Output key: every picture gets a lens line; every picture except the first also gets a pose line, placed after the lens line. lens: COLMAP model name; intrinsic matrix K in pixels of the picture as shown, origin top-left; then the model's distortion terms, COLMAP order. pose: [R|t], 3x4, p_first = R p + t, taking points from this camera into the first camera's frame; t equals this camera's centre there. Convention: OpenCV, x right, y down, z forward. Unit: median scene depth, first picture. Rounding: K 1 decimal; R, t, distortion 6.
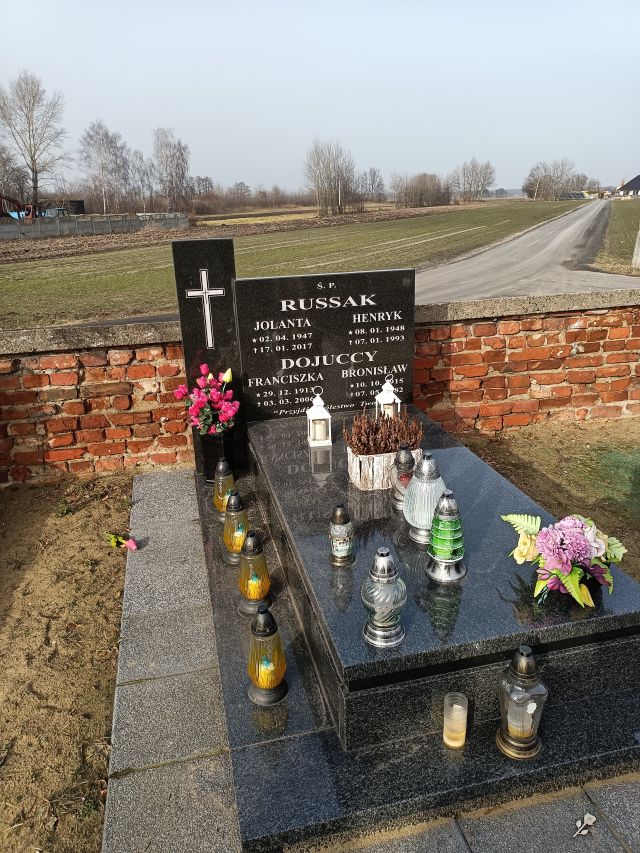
lens RADIAL K [[639.8, 0, 316.7], [0, 639.8, 425.6], [0, 0, 1]] dist [0.026135, -0.011443]
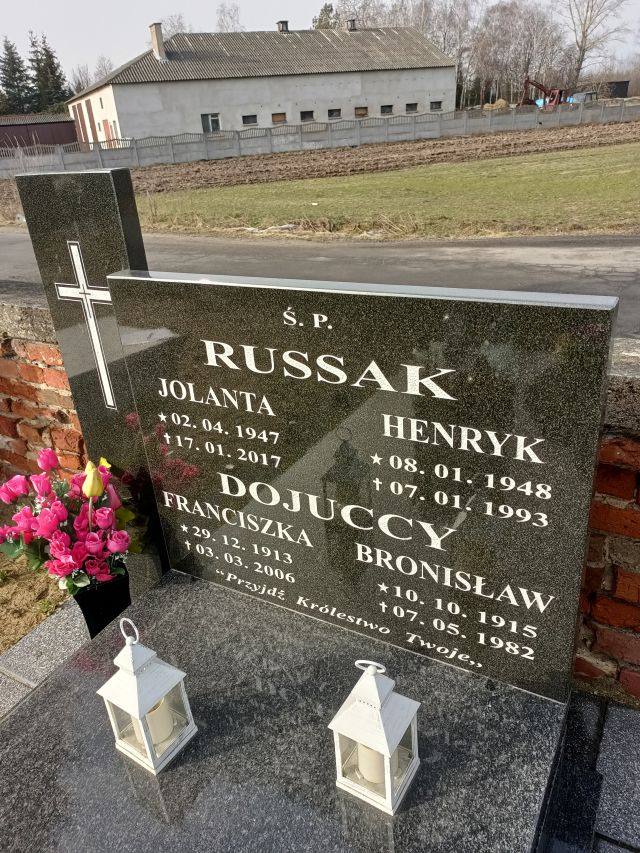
lens RADIAL K [[639.8, 0, 318.5], [0, 639.8, 420.2], [0, 0, 1]] dist [0.026135, -0.011443]
pose [[0.722580, 0.276060, -0.633773, 0.243768], [-0.181630, 0.960407, 0.211255, -0.233717], [0.666999, -0.037537, 0.744112, 0.727282]]
